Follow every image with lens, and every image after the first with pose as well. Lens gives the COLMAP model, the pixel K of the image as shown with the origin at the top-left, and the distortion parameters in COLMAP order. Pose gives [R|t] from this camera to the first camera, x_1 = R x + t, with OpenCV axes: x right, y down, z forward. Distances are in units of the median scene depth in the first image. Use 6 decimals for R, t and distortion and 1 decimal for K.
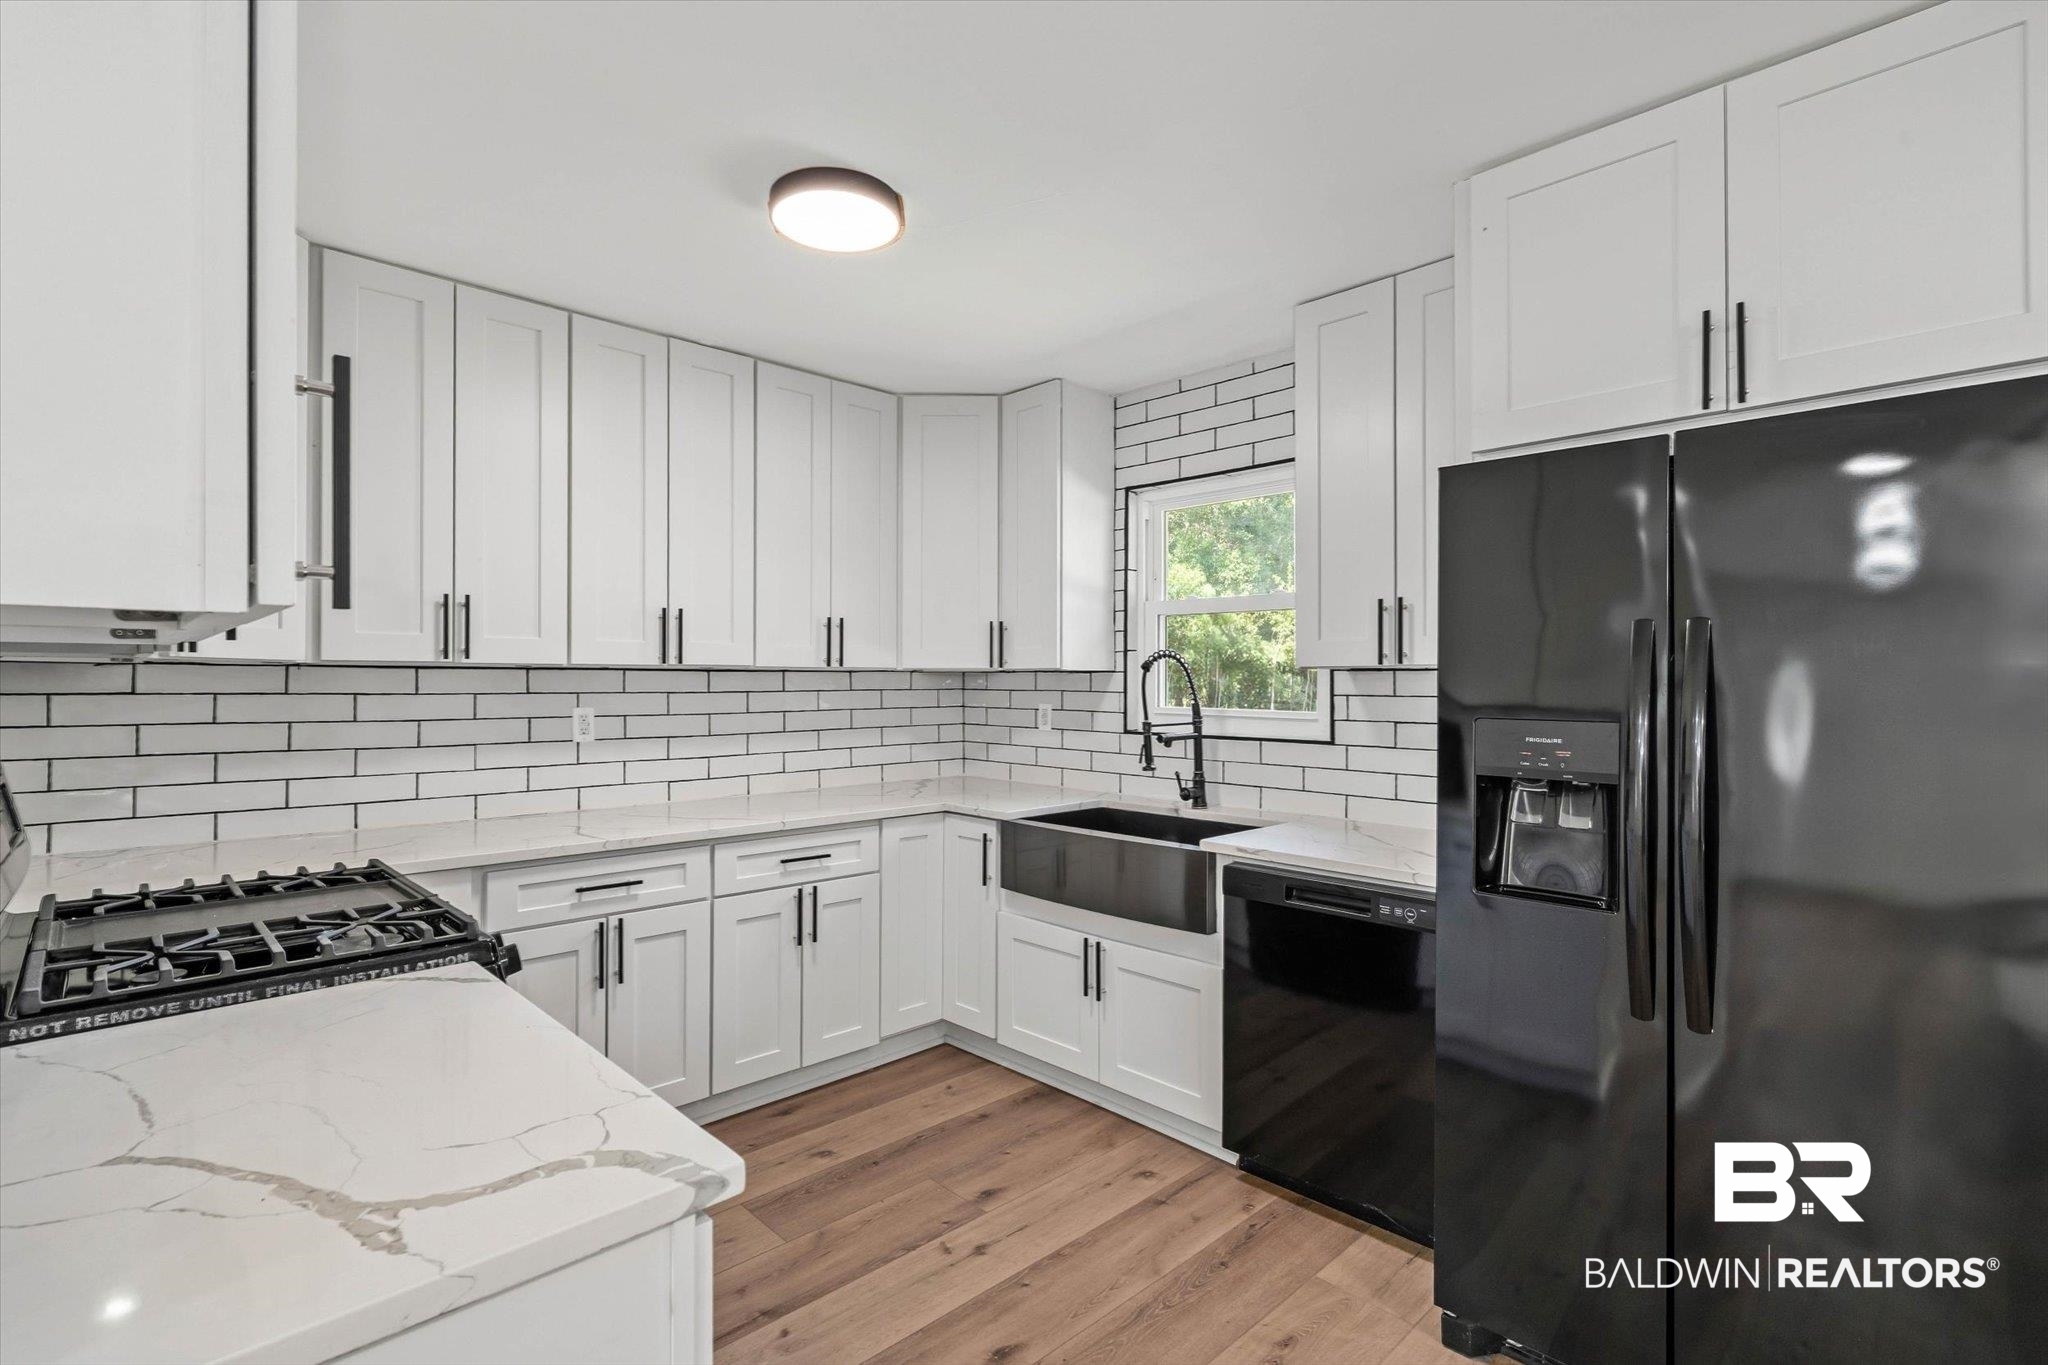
lens RADIAL K [[941.5, 0, 1032.5], [0, 941.5, 680.9], [0, 0, 1]] dist [-0.001185, 0.001305]
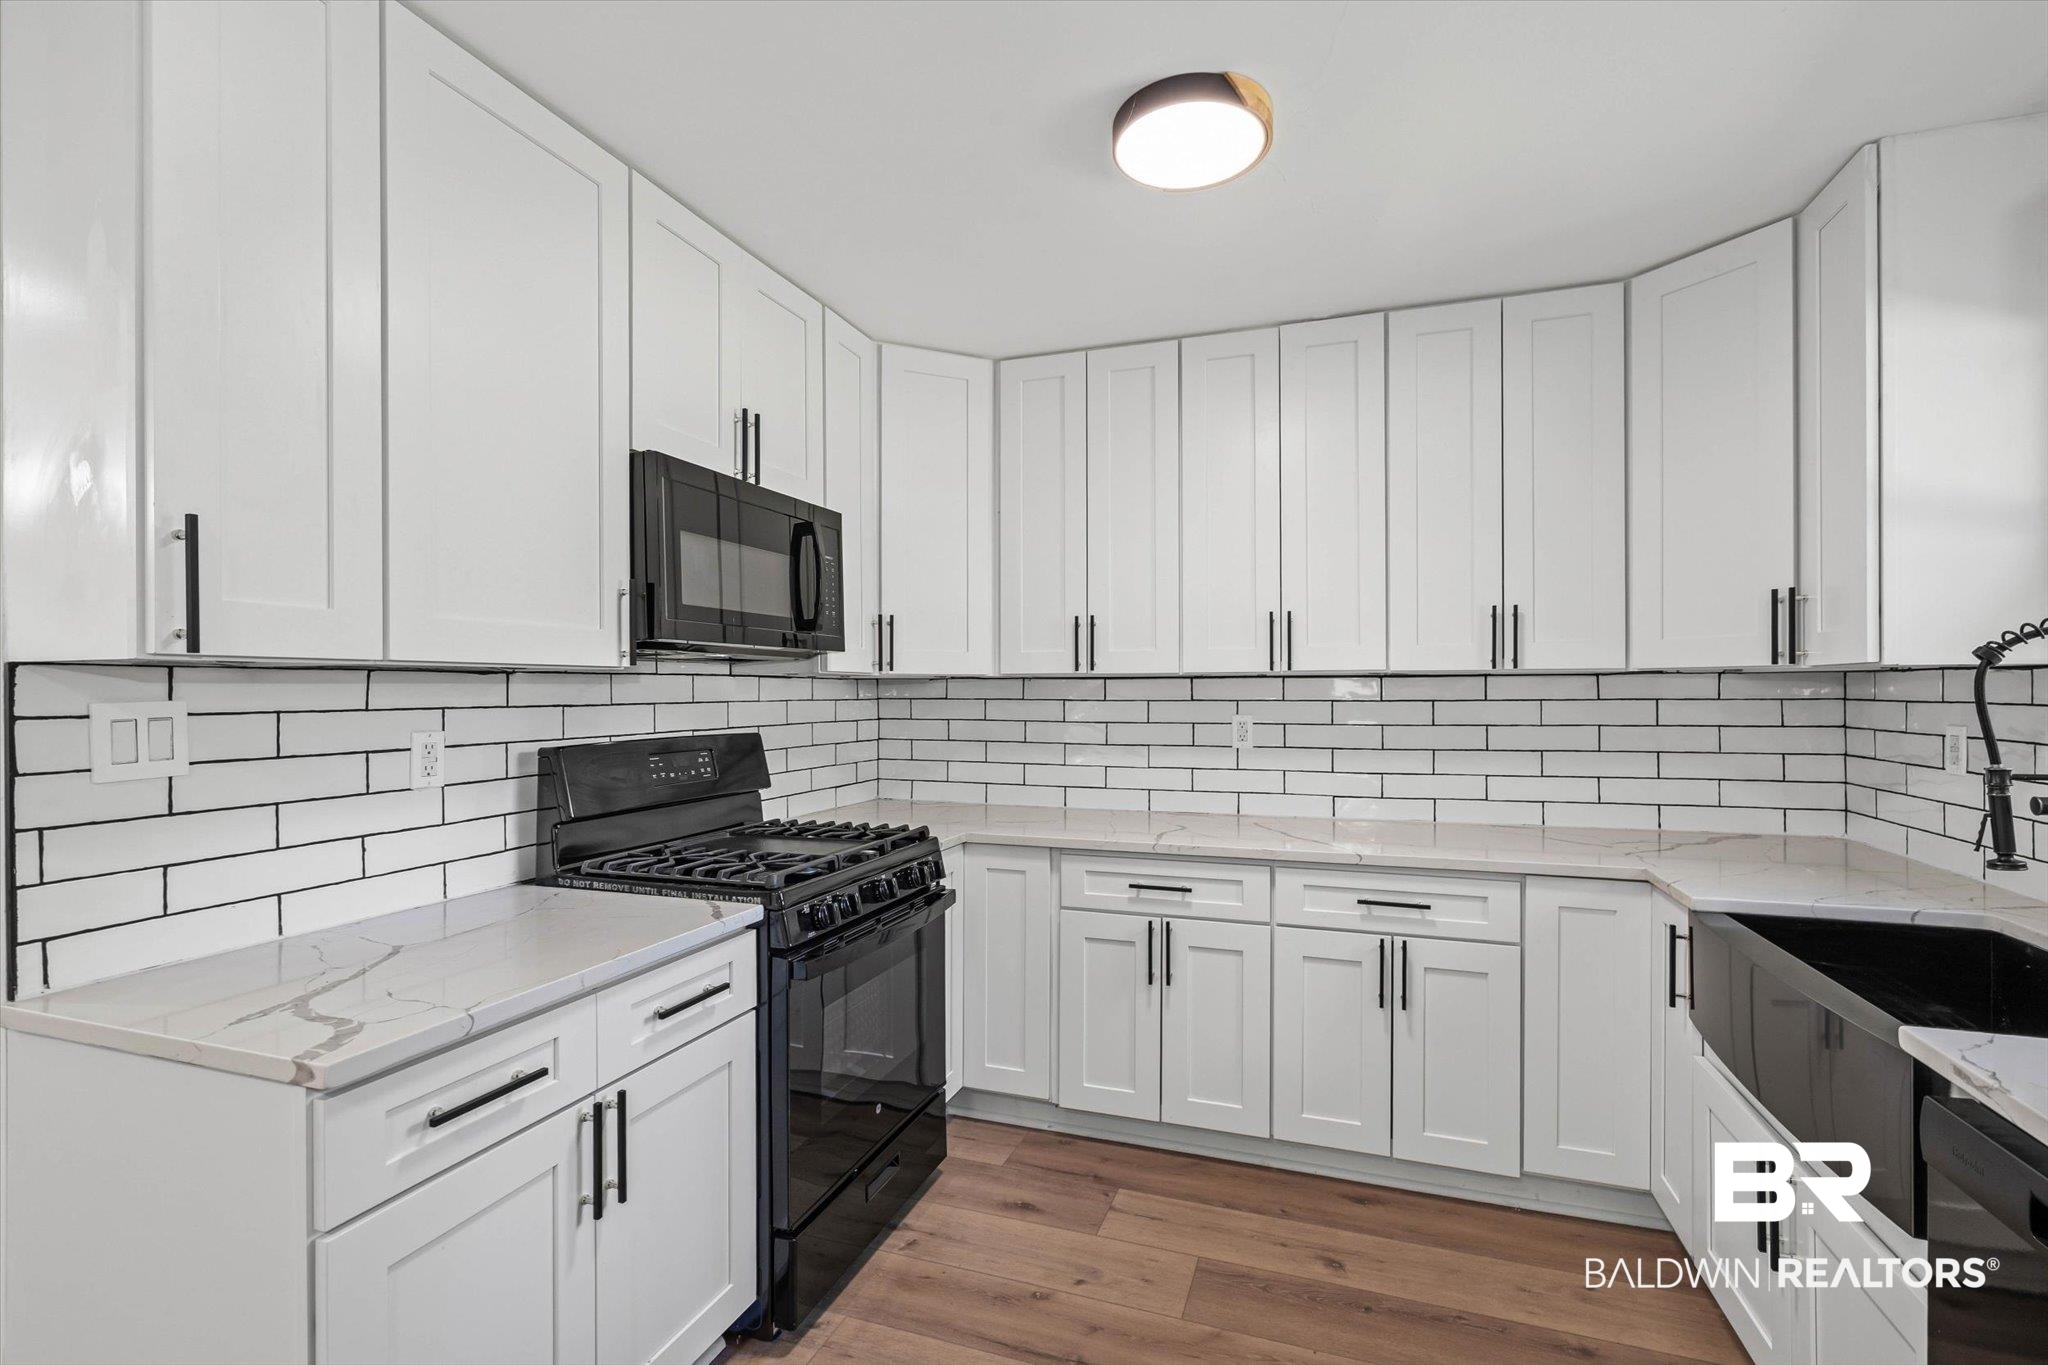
lens RADIAL K [[941.5, 0, 1037.3], [0, 941.5, 689.9], [0, 0, 1]] dist [-0.001185, 0.001305]
pose [[0.449195, -0.002539, -0.893430, 0.349615], [0.004657, 0.999989, -0.000500, 0.001034], [0.893422, -0.003936, 0.449201, 0.354273]]
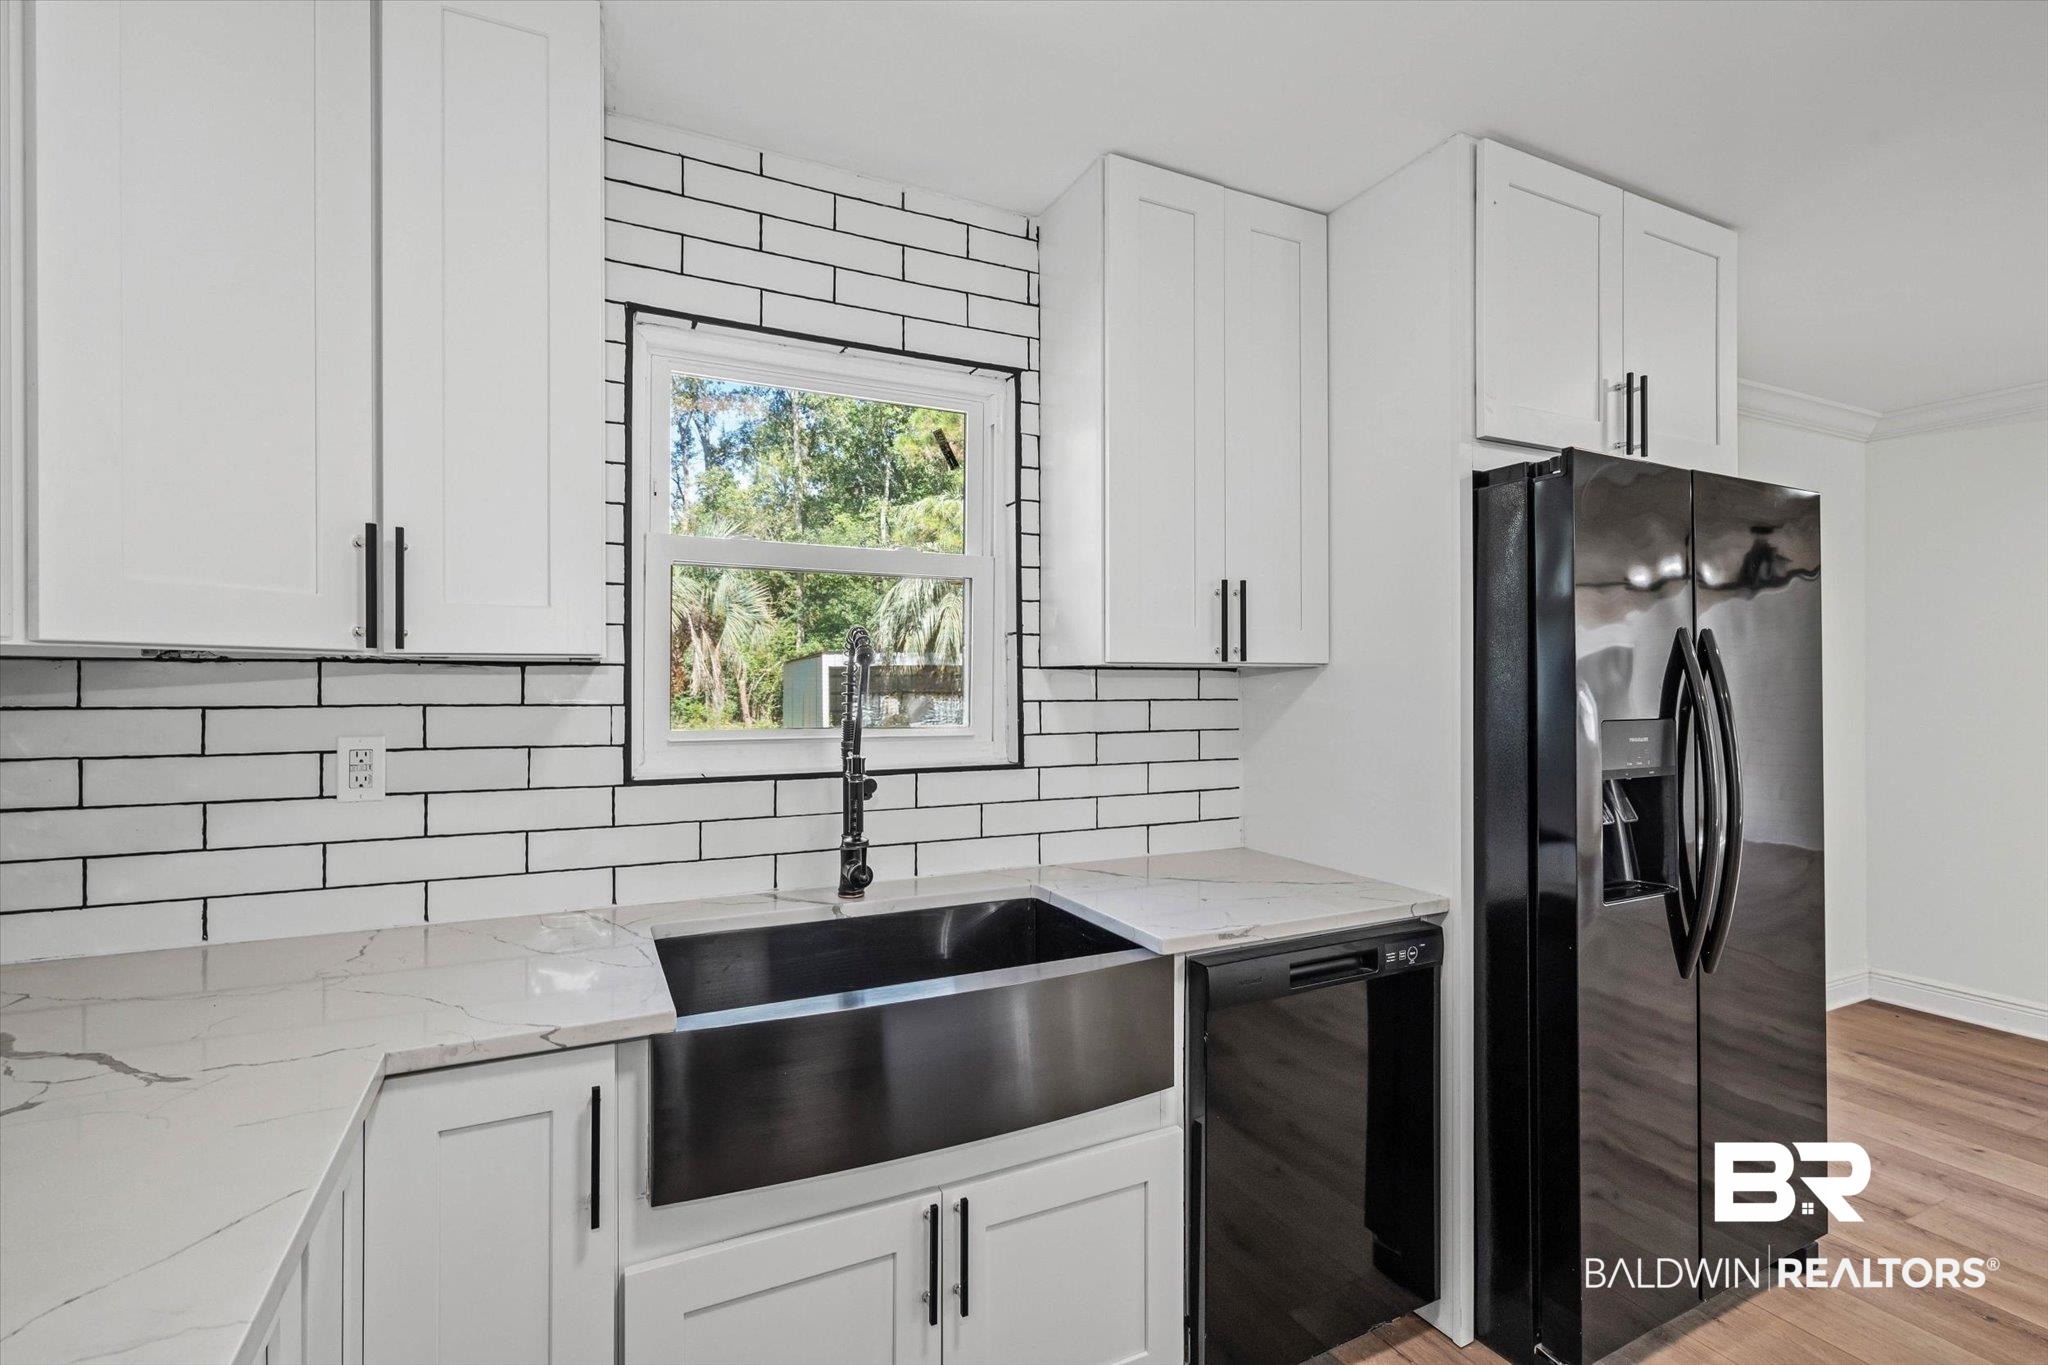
lens RADIAL K [[941.5, 0, 1021.8], [0, 941.5, 677.2], [0, 0, 1]] dist [-0.001185, 0.001305]
pose [[0.316561, 0.000303, 0.948572, -0.384166], [-0.000578, 1.000000, -0.000126, -0.003465], [-0.948572, -0.000508, 0.316561, 0.774202]]
